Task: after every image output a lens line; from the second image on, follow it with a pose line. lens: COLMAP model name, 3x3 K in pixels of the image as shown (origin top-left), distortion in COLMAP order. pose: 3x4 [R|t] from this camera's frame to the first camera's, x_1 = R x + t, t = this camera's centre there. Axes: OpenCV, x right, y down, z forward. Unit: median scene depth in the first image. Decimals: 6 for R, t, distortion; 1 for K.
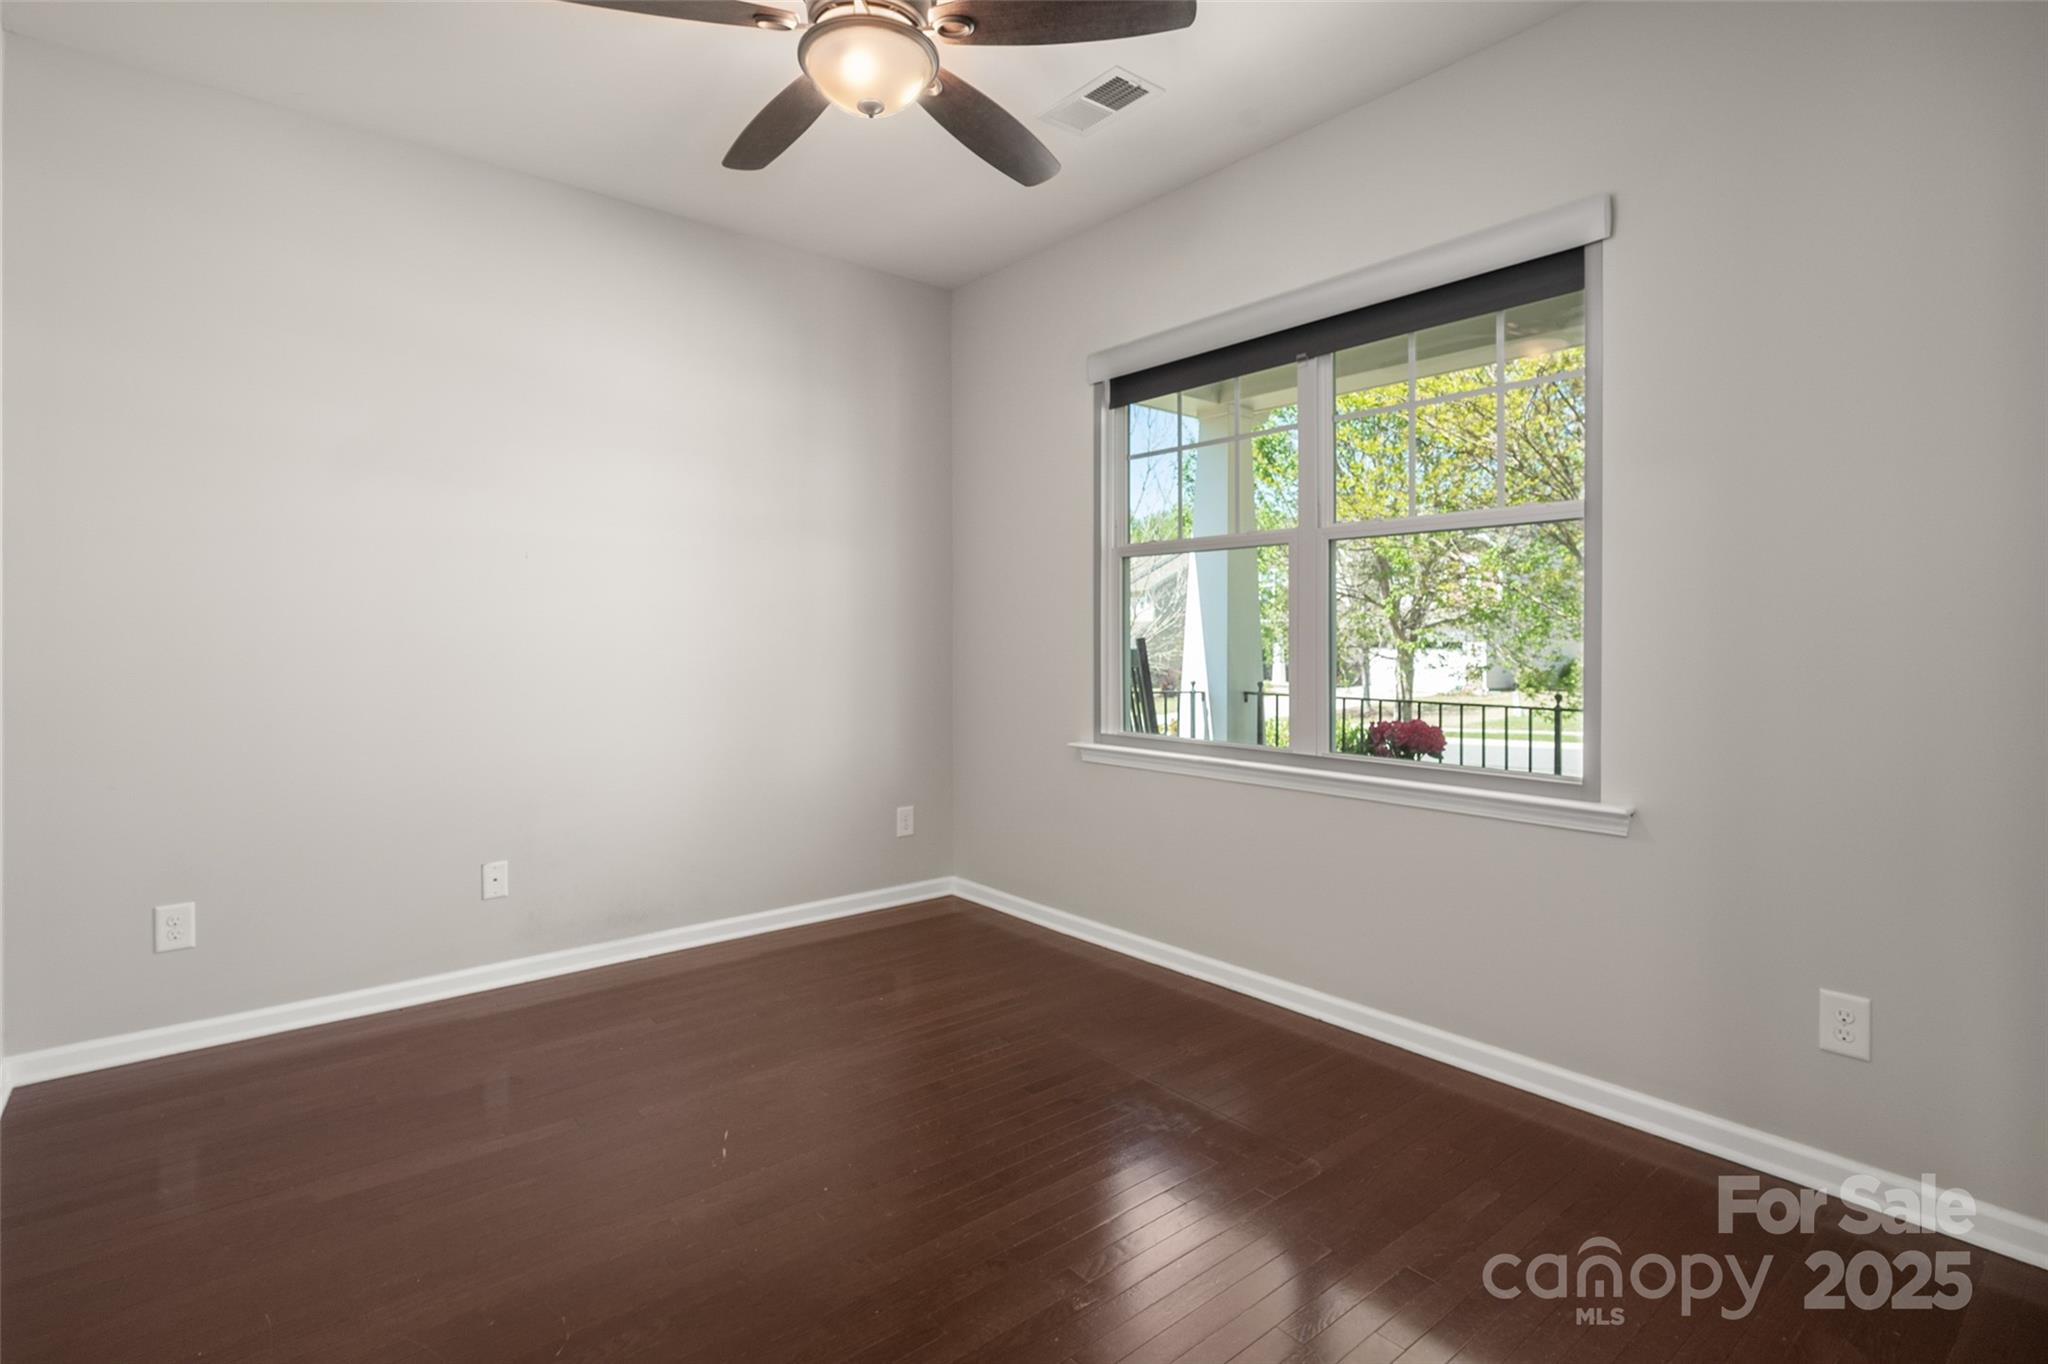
lens RADIAL K [[1040.6, 0, 1000.5], [0, 1040.6, 629.3], [0, 0, 1]] dist [-0.009771, -0.000005]
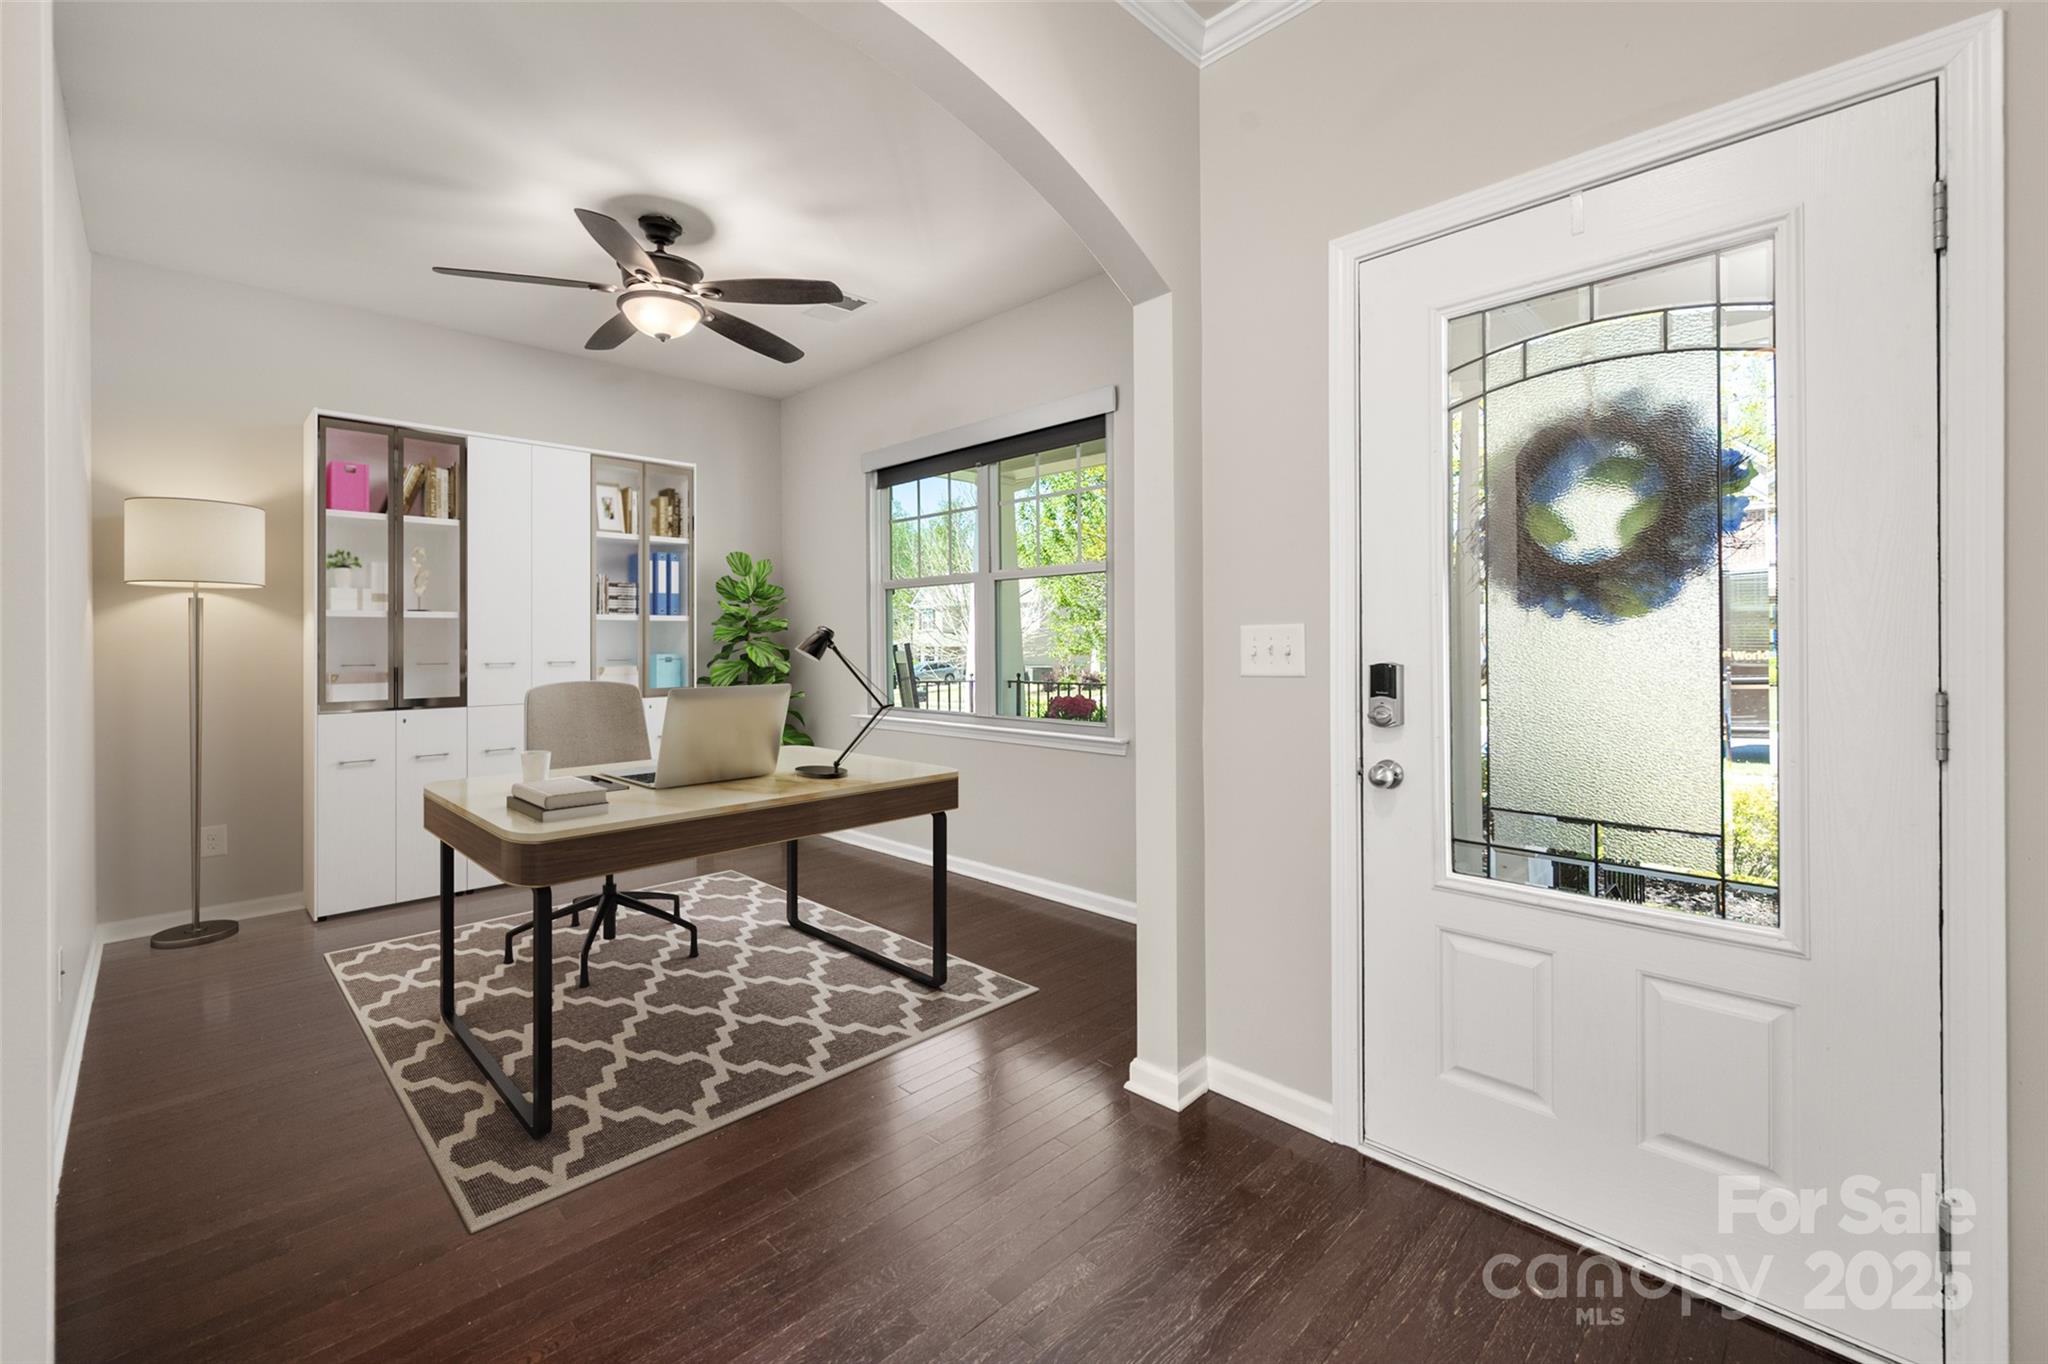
lens RADIAL K [[887.0, 0, 1008.5], [0, 887.0, 624.1], [0, 0, 1]] dist [0.001411, 0.000102]
pose [[0.994342, -0.008934, 0.105847, 0.168321], [0.009971, 0.999907, -0.009276, -0.005750], [-0.105754, 0.010279, 0.994339, -0.303478]]
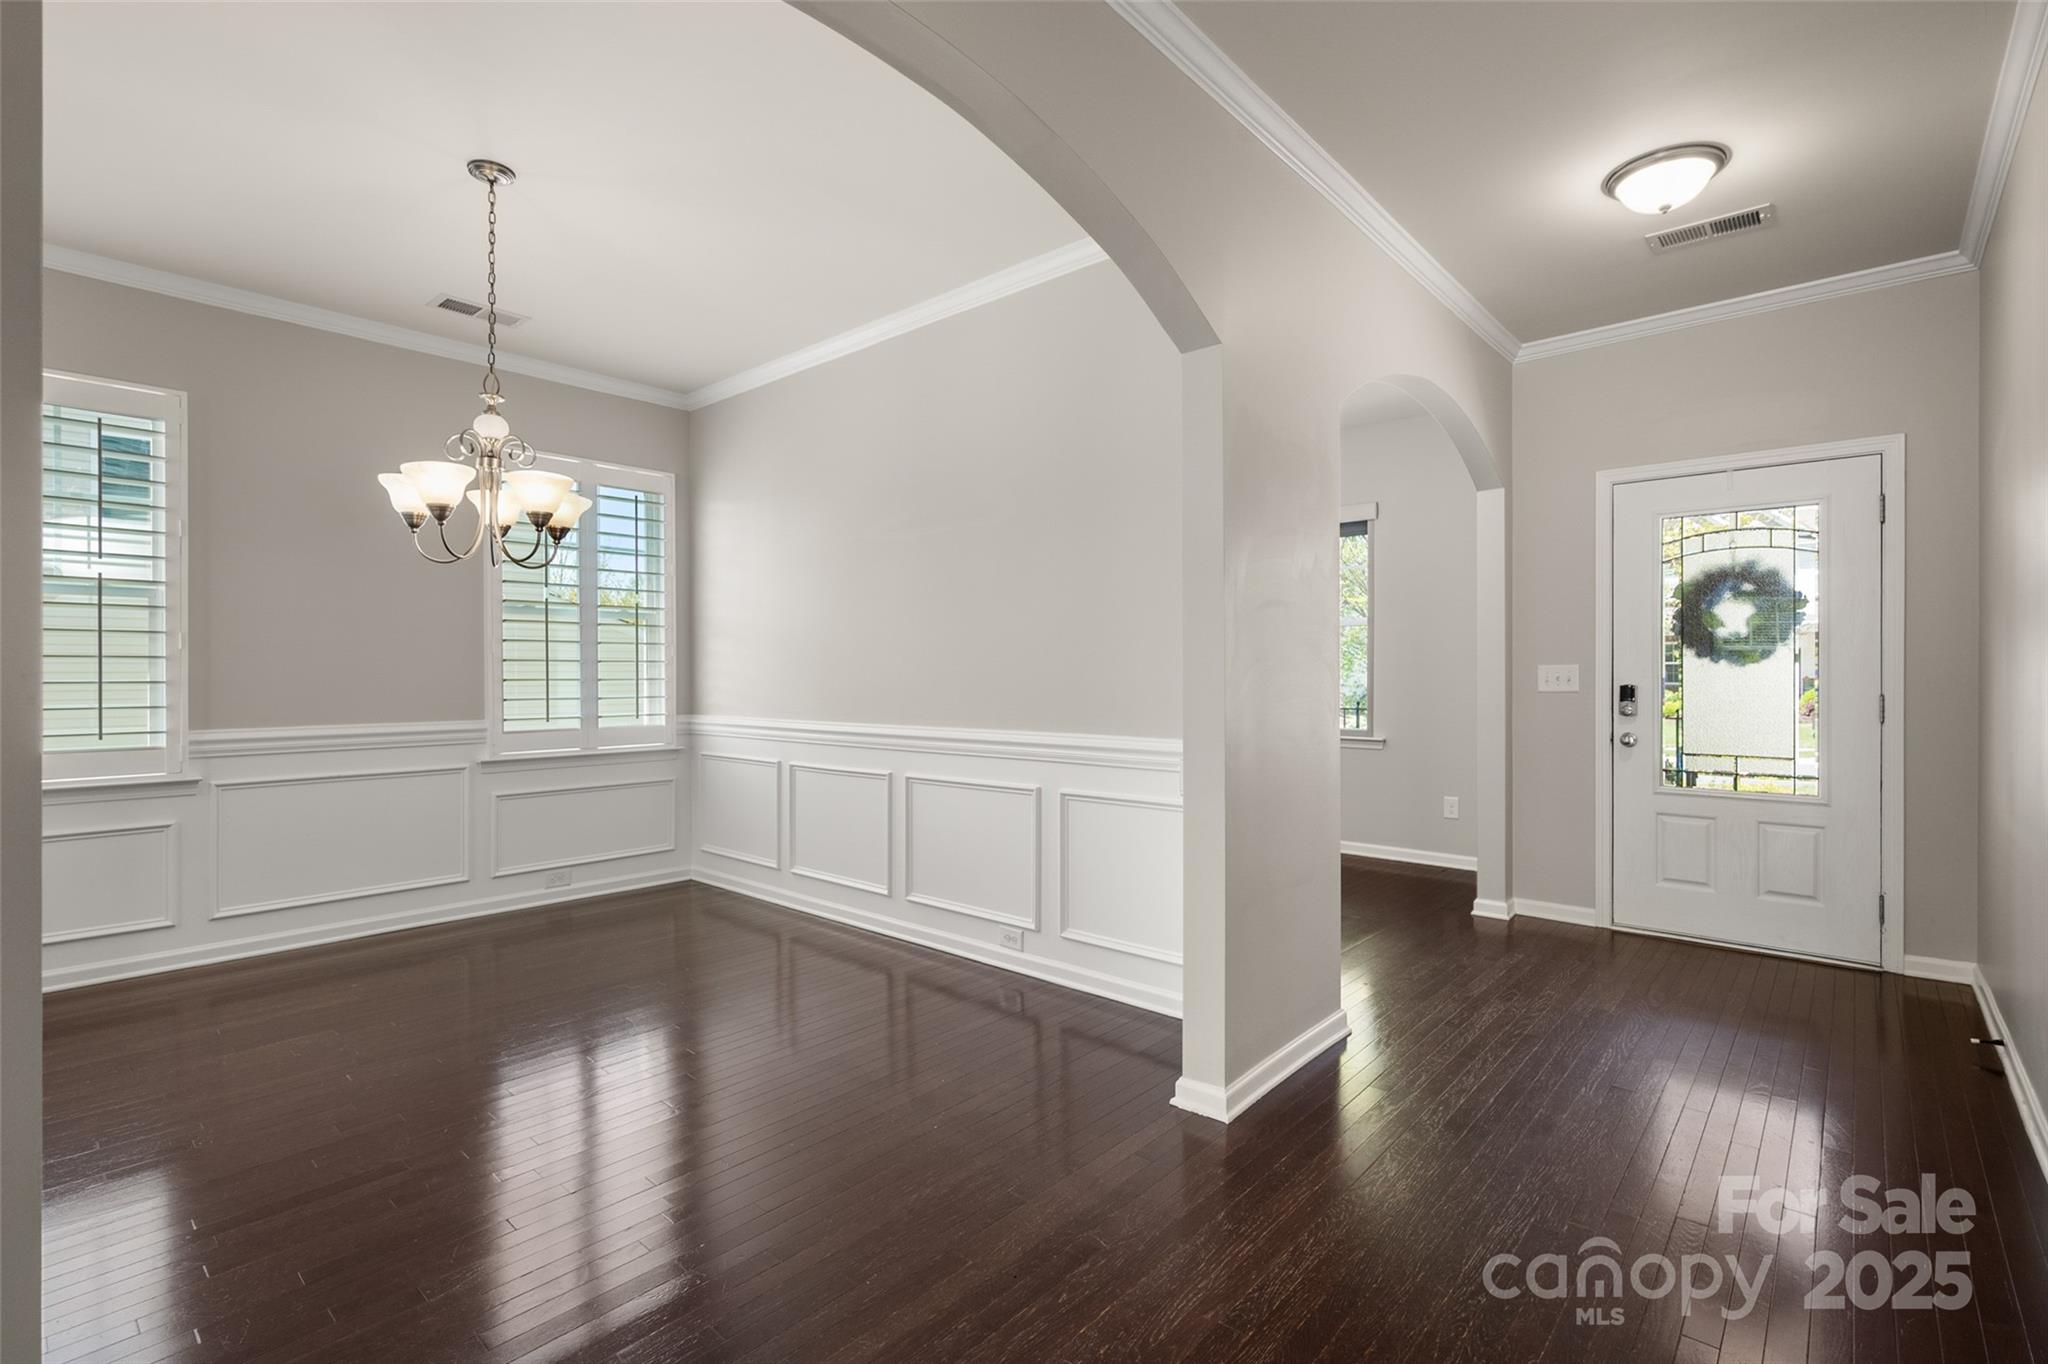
lens RADIAL K [[949.8, 0, 1022.5], [0, 949.8, 654.0], [0, 0, 1]] dist [-0.003570, -0.000161]
pose [[0.988375, 0.000036, 0.152035, -0.428948], [0.001706, 0.999934, -0.011332, -0.010170], [-0.152026, 0.011460, 0.988310, -0.804909]]
